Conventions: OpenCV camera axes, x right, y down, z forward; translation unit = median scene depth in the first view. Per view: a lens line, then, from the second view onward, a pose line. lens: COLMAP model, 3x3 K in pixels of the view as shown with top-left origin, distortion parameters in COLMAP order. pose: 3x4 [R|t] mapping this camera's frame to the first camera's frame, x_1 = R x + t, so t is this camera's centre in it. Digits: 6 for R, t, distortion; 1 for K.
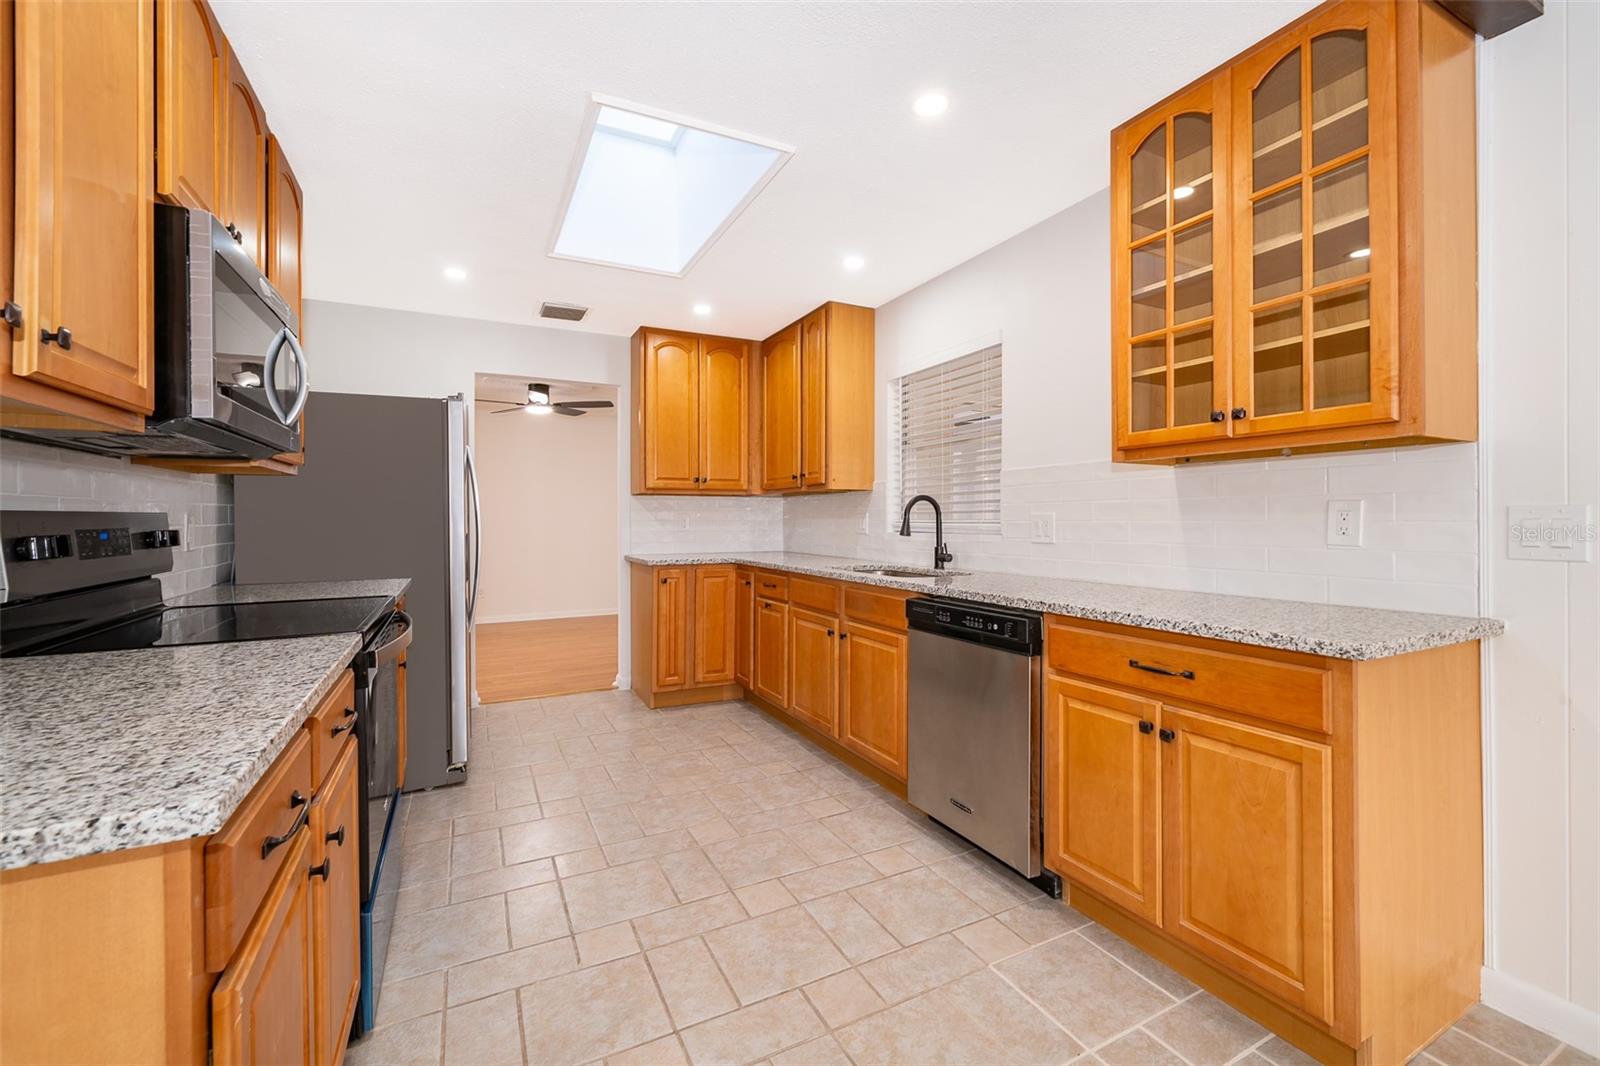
lens RADIAL K [[653.2, 0, 802.4], [0, 653.2, 516.6], [0, 0, 1]] dist [0.000129, 0.000024]
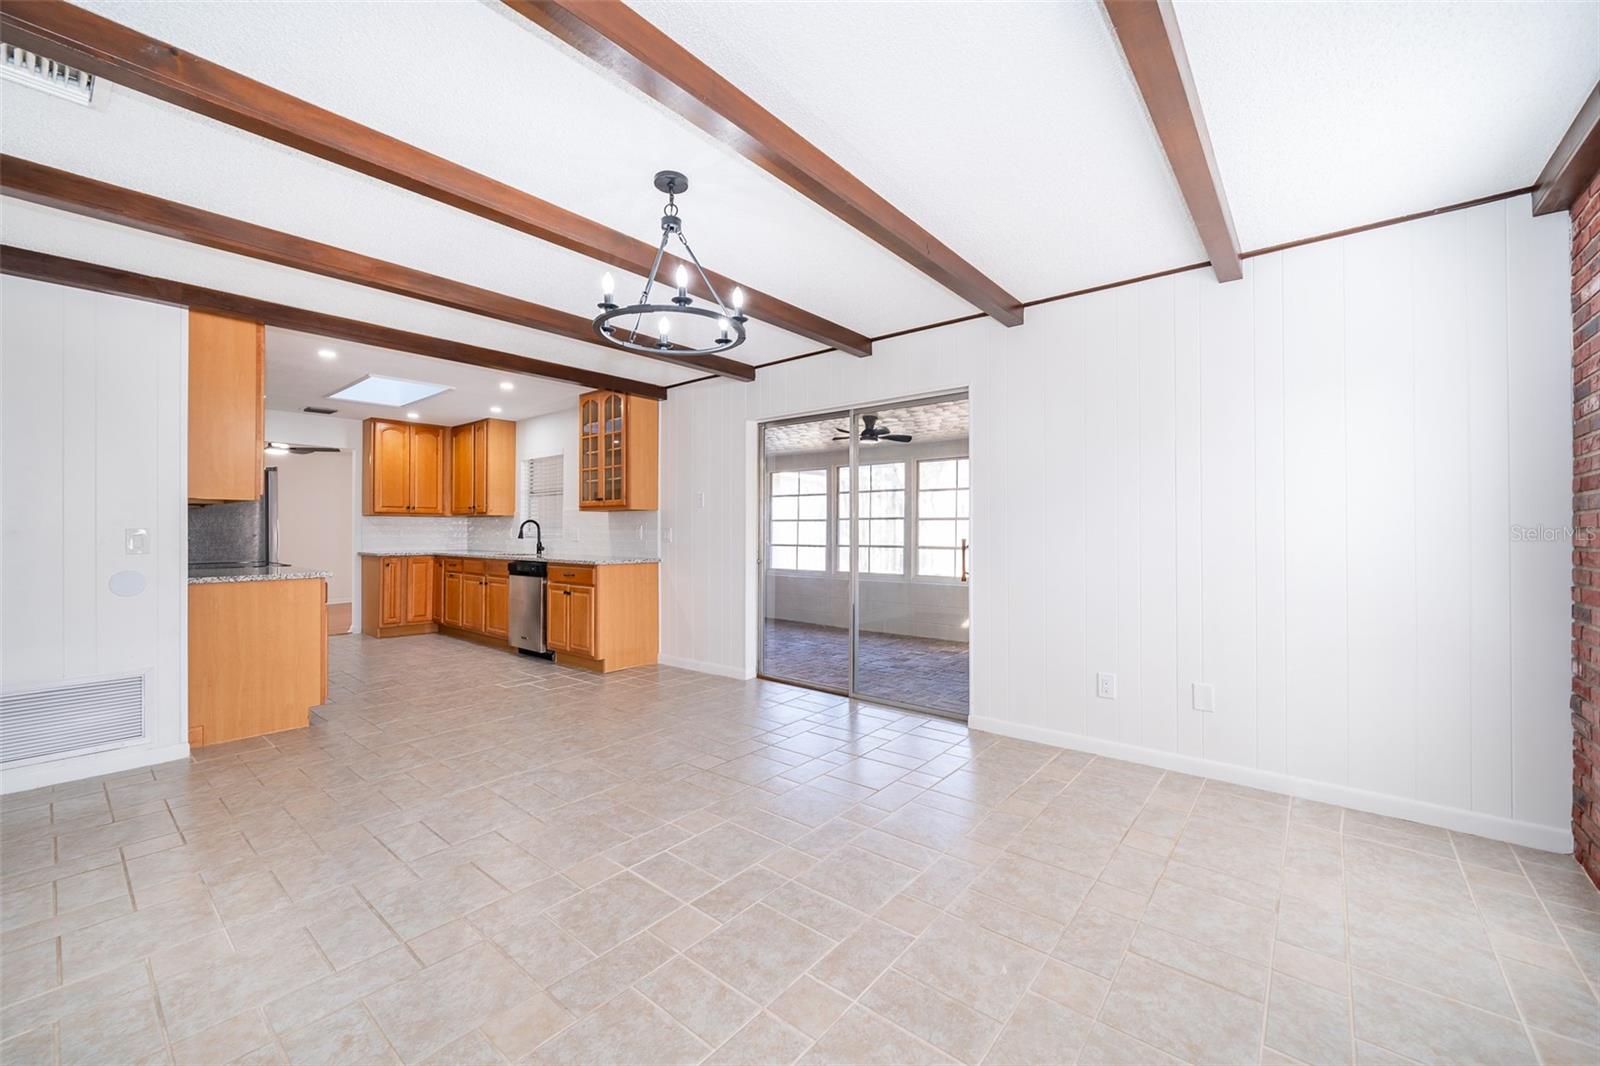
lens RADIAL K [[633.8, 0, 798.1], [0, 633.8, 536.0], [0, 0, 1]] dist [-0.003657, -0.000033]
pose [[0.921556, 0.004076, 0.388225, 0.280621], [-0.007314, 0.999950, 0.006864, 0.000564], [-0.388177, -0.009165, 0.921539, -1.904827]]
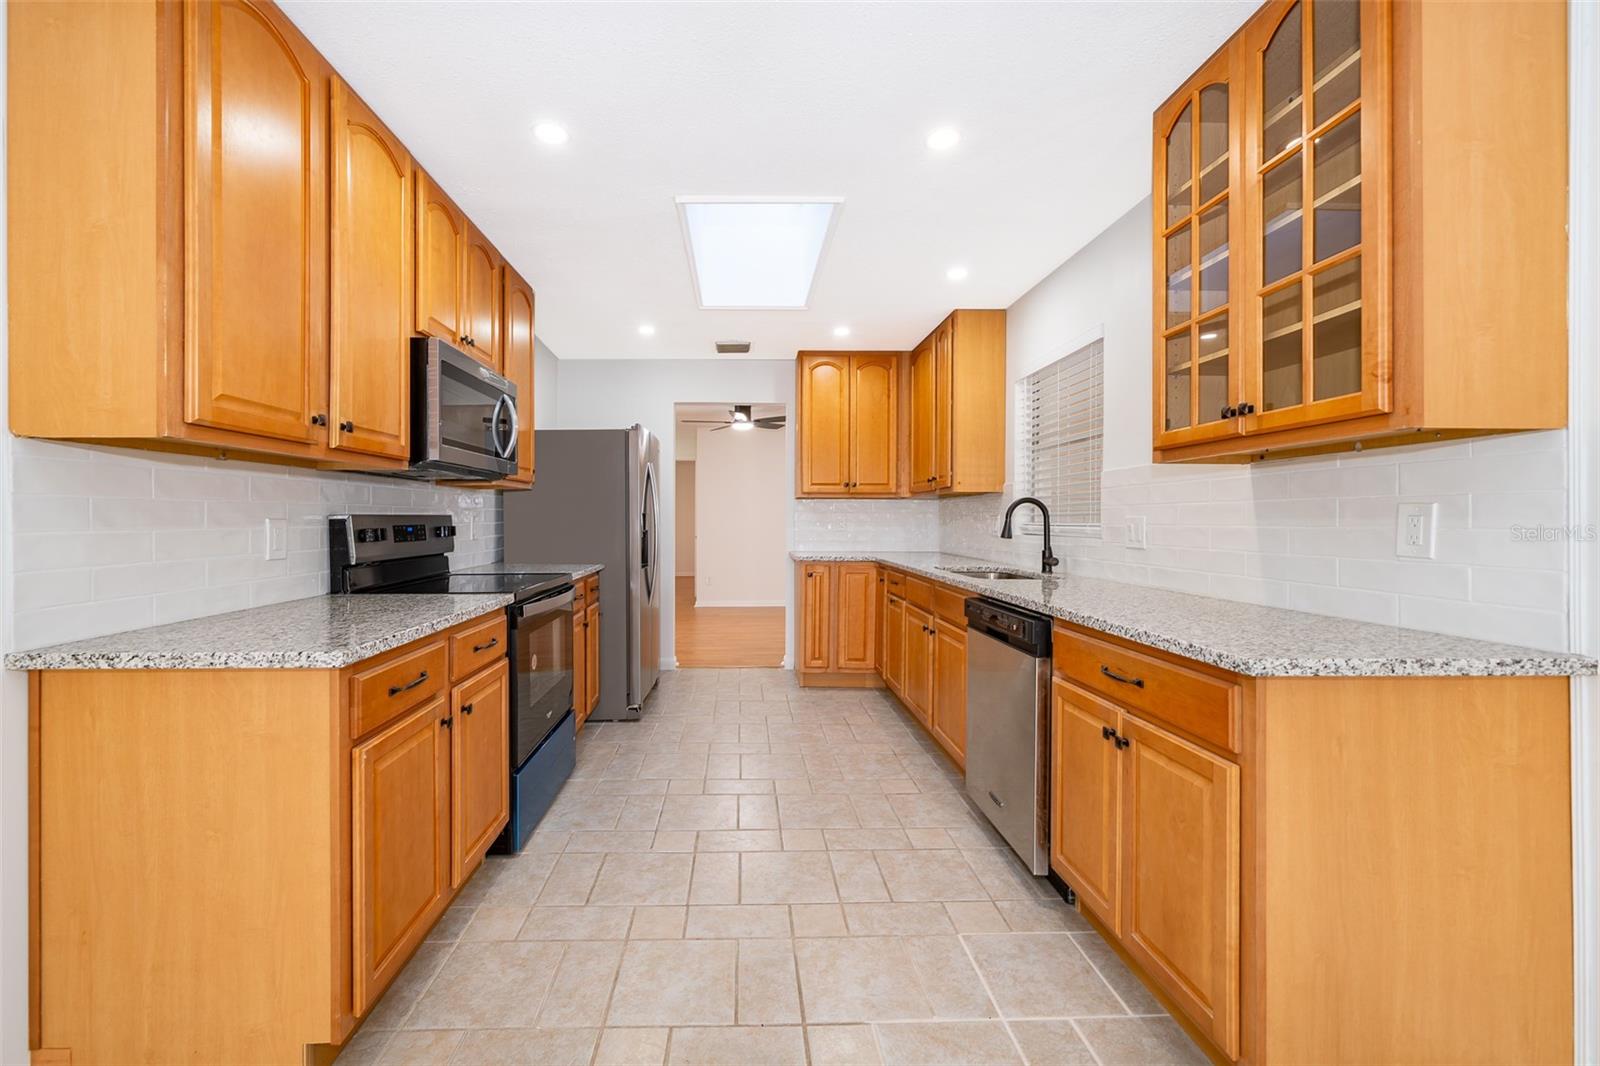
lens RADIAL K [[647.2, 0, 756.8], [0, 647.2, 516.1], [0, 0, 1]] dist [-0.000367, -0.000036]
pose [[0.898645, 0.002459, -0.438670, 0.367928], [-0.002976, 0.999995, -0.000491, -0.004519], [0.438667, 0.001747, 0.898648, -0.091566]]
